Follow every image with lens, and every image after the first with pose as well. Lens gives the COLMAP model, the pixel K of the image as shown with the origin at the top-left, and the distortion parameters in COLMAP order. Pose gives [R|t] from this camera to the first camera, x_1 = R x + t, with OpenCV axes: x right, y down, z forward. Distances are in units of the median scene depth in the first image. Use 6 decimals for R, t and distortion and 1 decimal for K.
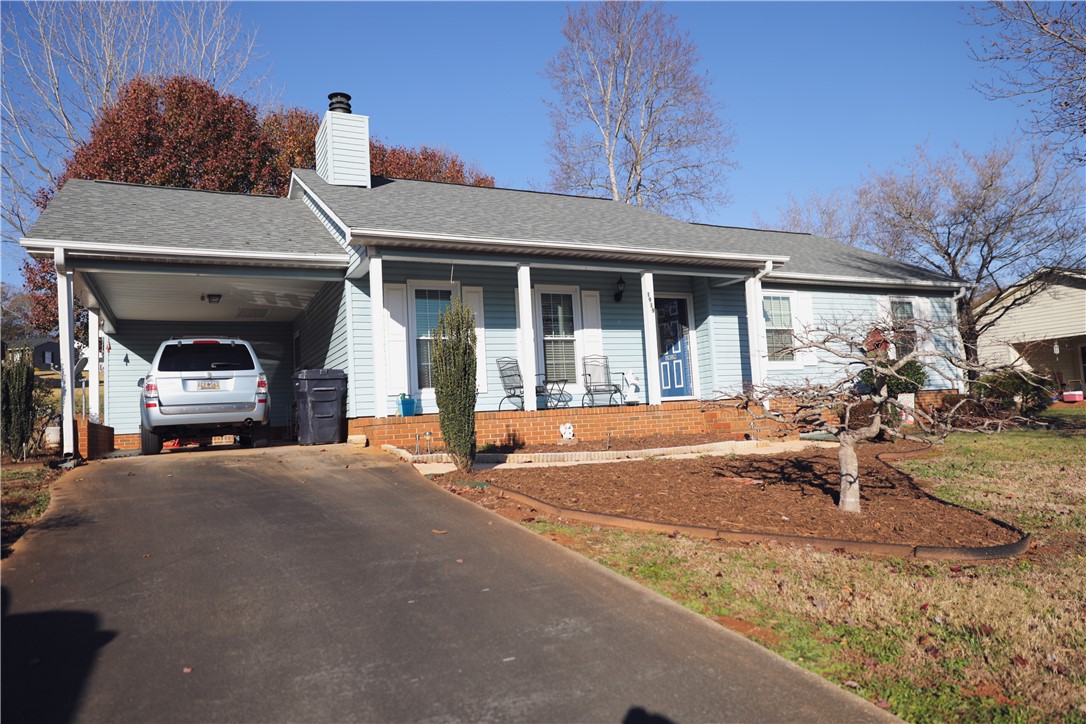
lens RADIAL K [[737.5, 0, 543.0], [0, 737.5, 362.0], [0, 0, 1]] dist [0.000338, -0.000609]
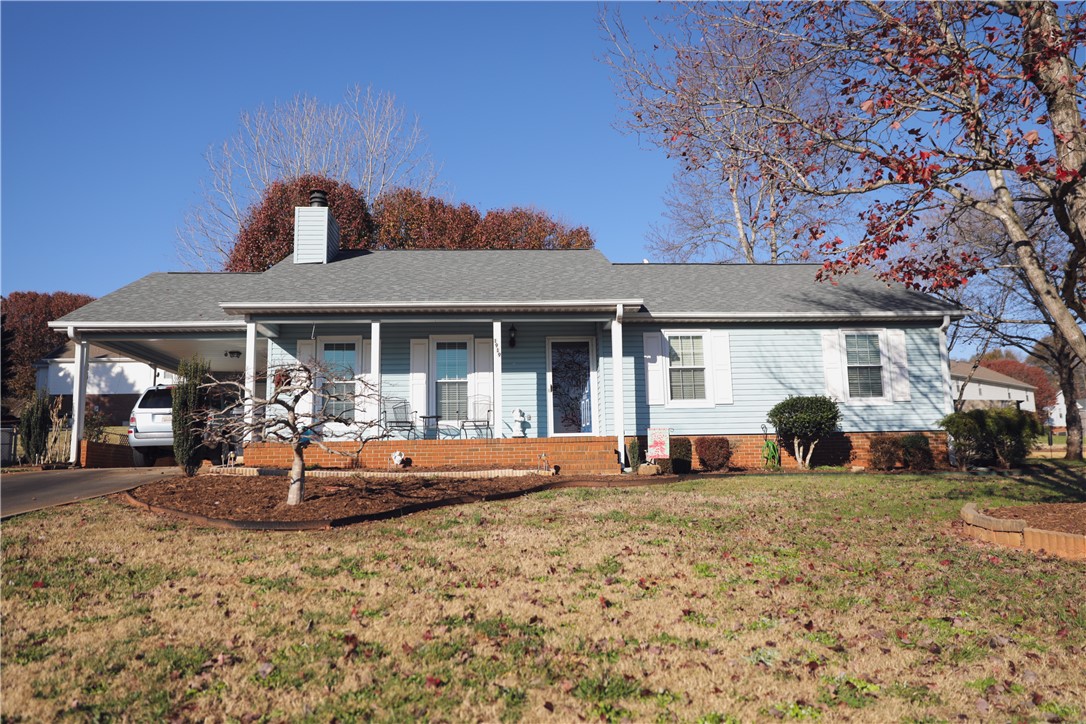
lens RADIAL K [[786.2, 0, 543.0], [0, 786.2, 362.0], [0, 0, 1]] dist [0.001085, -0.000380]
pose [[0.920485, -0.025447, -0.389948, 0.637348], [0.002332, 0.998217, -0.059636, 0.012631], [0.390770, 0.053985, 0.918904, -0.078860]]
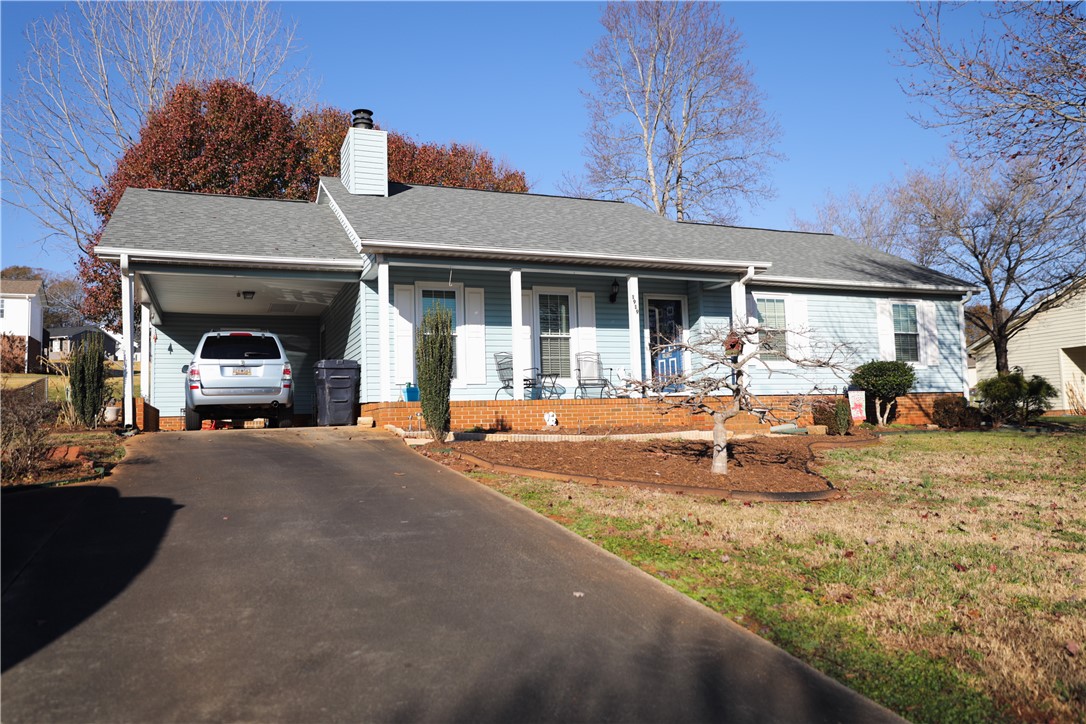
lens RADIAL K [[817.9, 0, 543.0], [0, 817.9, 362.0], [0, 0, 1]] dist [-0.009930, -0.001275]
pose [[0.997027, 0.018112, -0.074899, 0.095567], [-0.017972, 0.999835, 0.002545, 0.003877], [0.074932, -0.001192, 0.997188, -0.204903]]
